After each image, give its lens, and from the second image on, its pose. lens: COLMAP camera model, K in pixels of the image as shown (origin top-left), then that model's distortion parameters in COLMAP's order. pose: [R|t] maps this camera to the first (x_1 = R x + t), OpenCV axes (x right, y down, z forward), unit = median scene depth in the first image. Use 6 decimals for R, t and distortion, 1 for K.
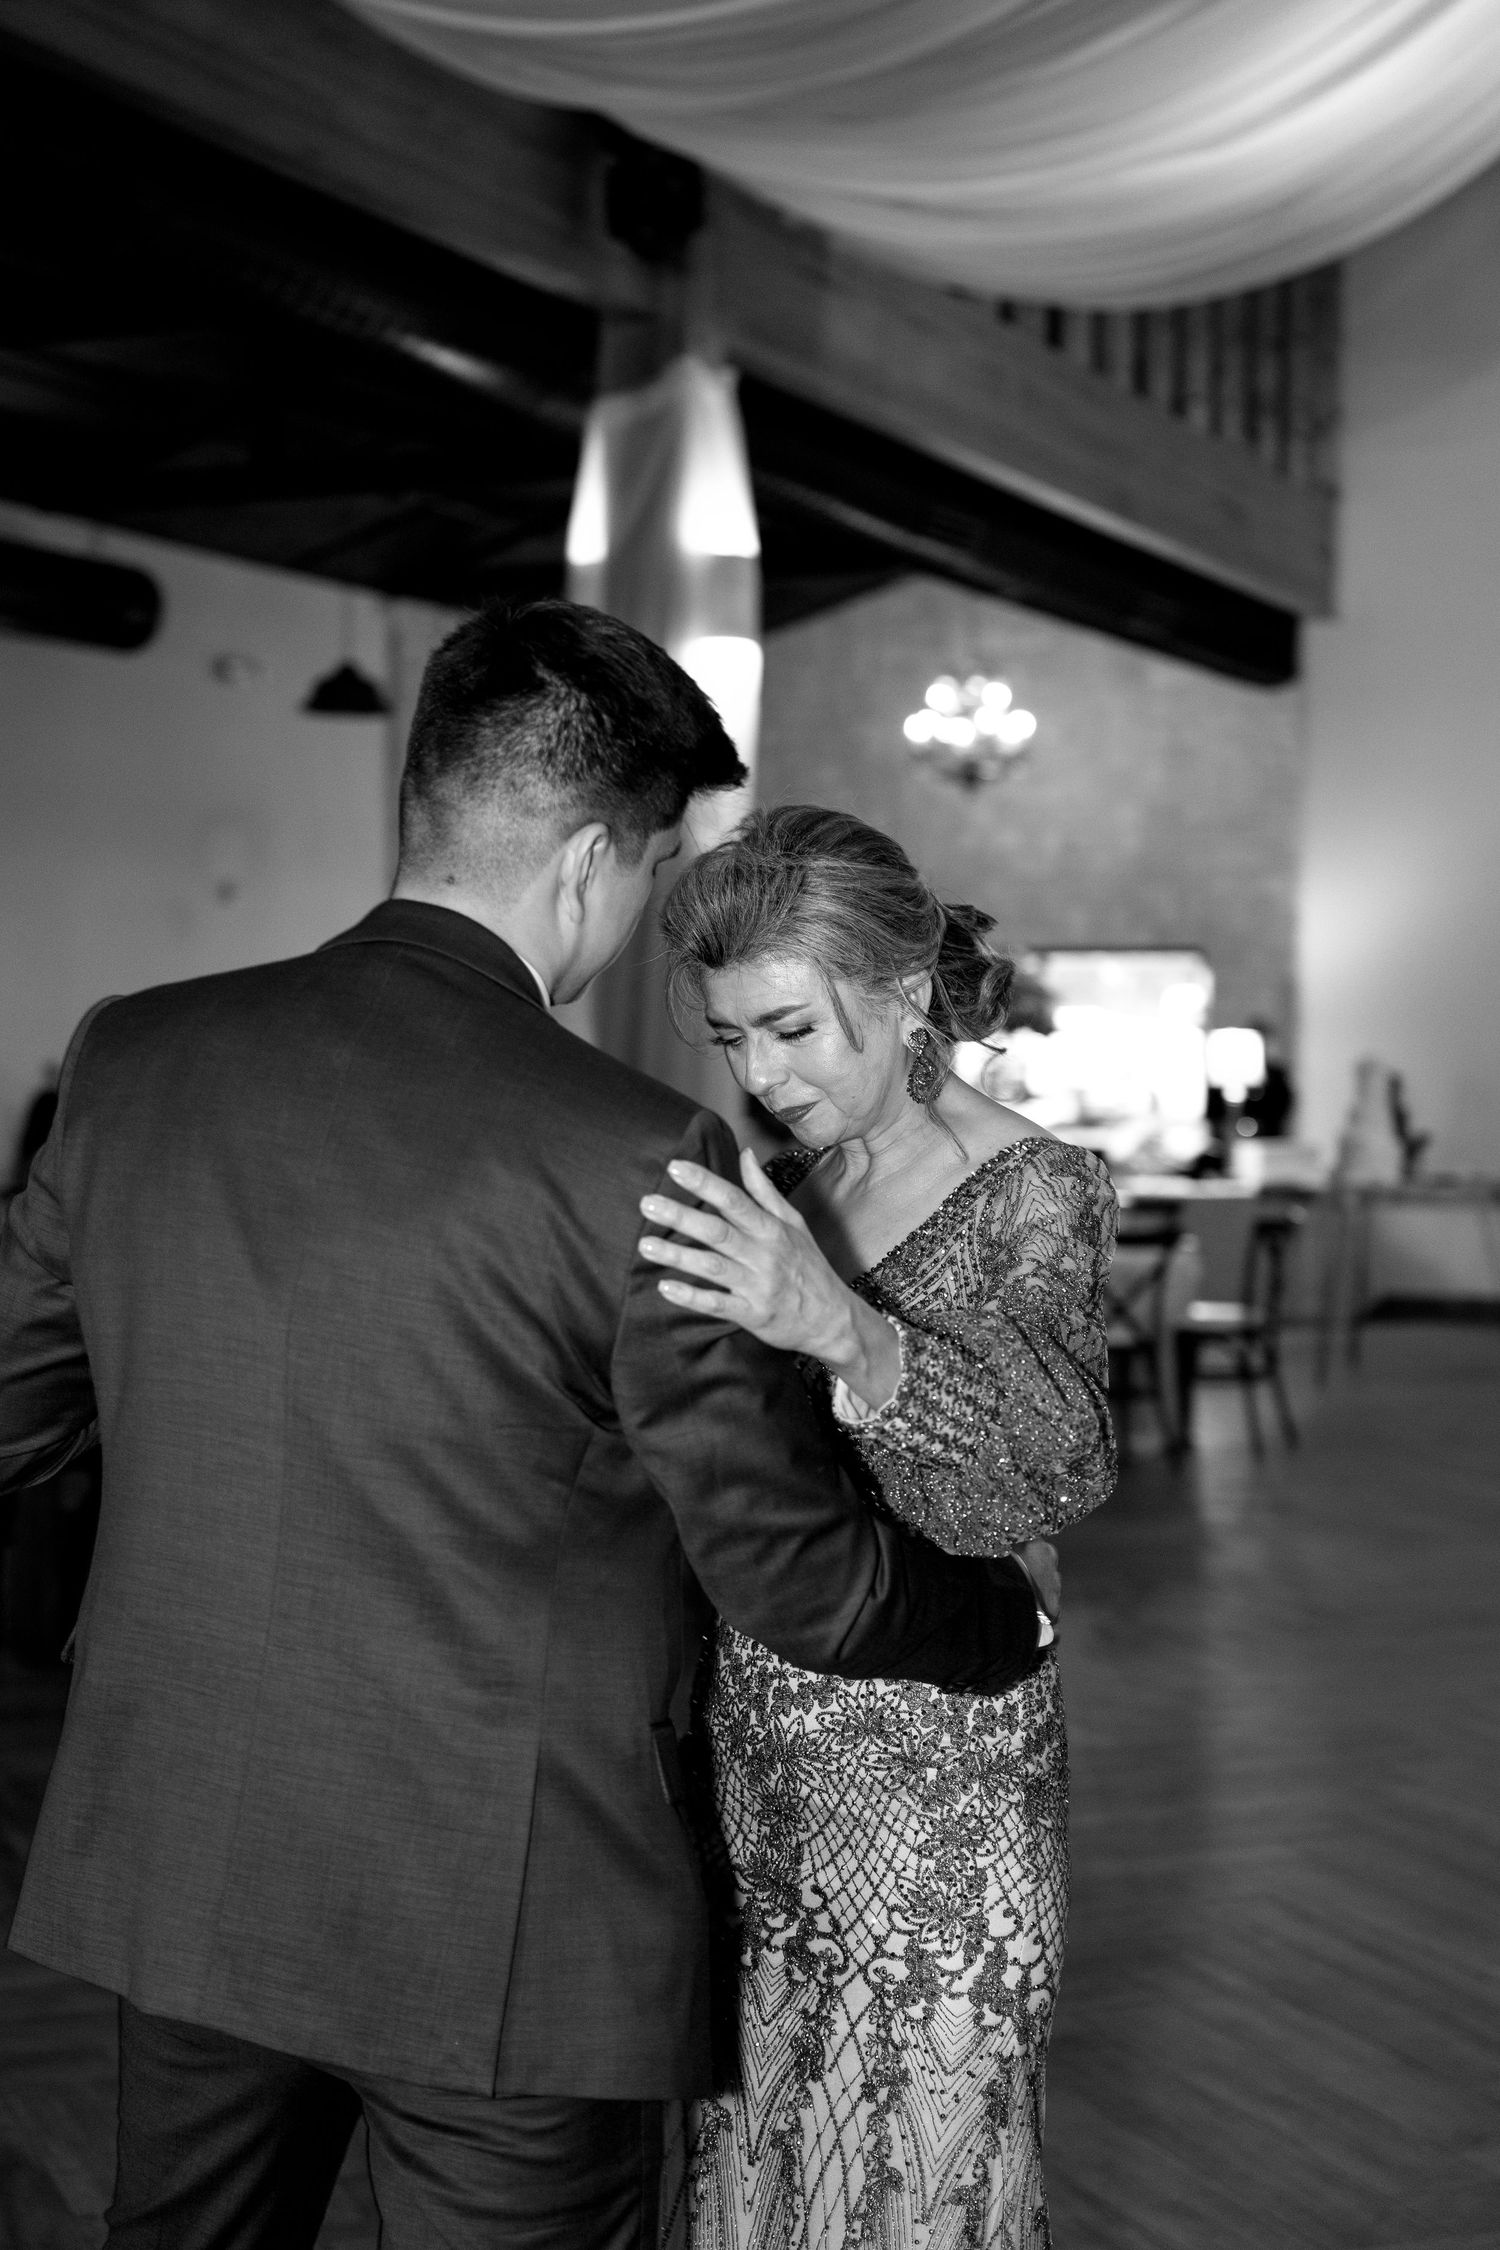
lens RADIAL K [[3355.9, 0, 750.0], [0, 3355.9, 1125.0], [0, 0, 1]] dist [0.021441, 0.017970]
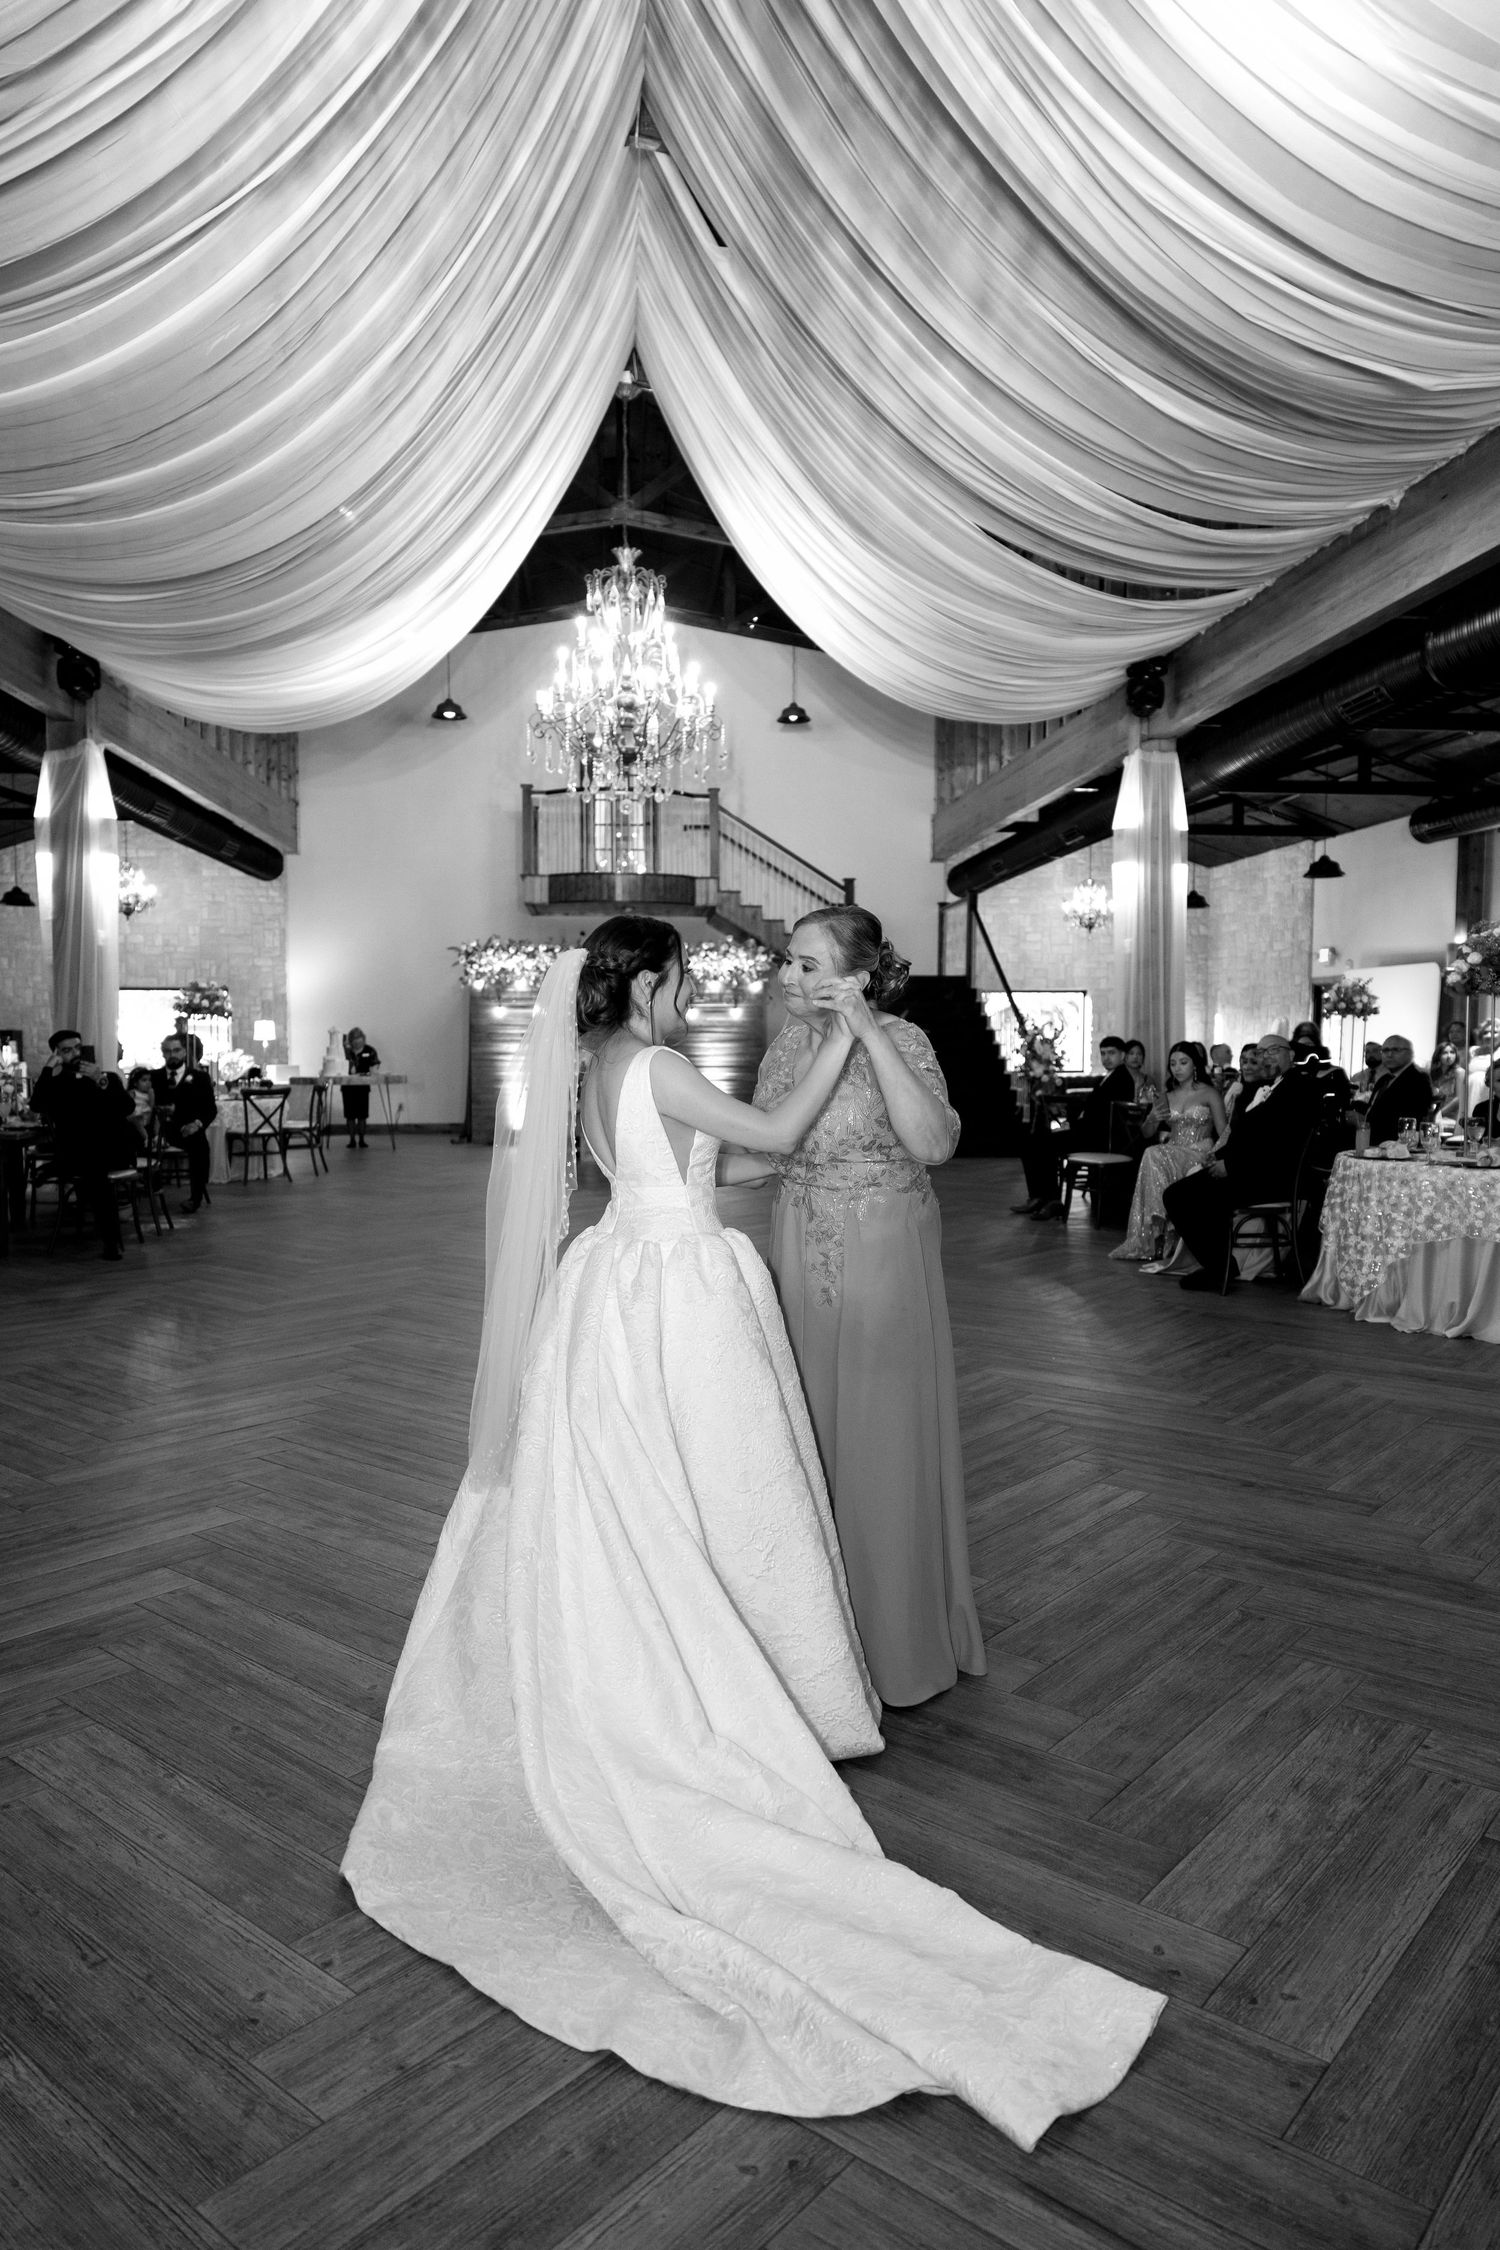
lens RADIAL K [[1542.2, 0, 750.0], [0, 1542.2, 1125.0], [0, 0, 1]] dist [-0.001843, -0.000429]
pose [[0.860972, -0.030001, 0.507767, -0.145064], [0.015745, 0.999353, 0.032349, 0.021418], [-0.508409, -0.019856, 0.860887, -0.182679]]
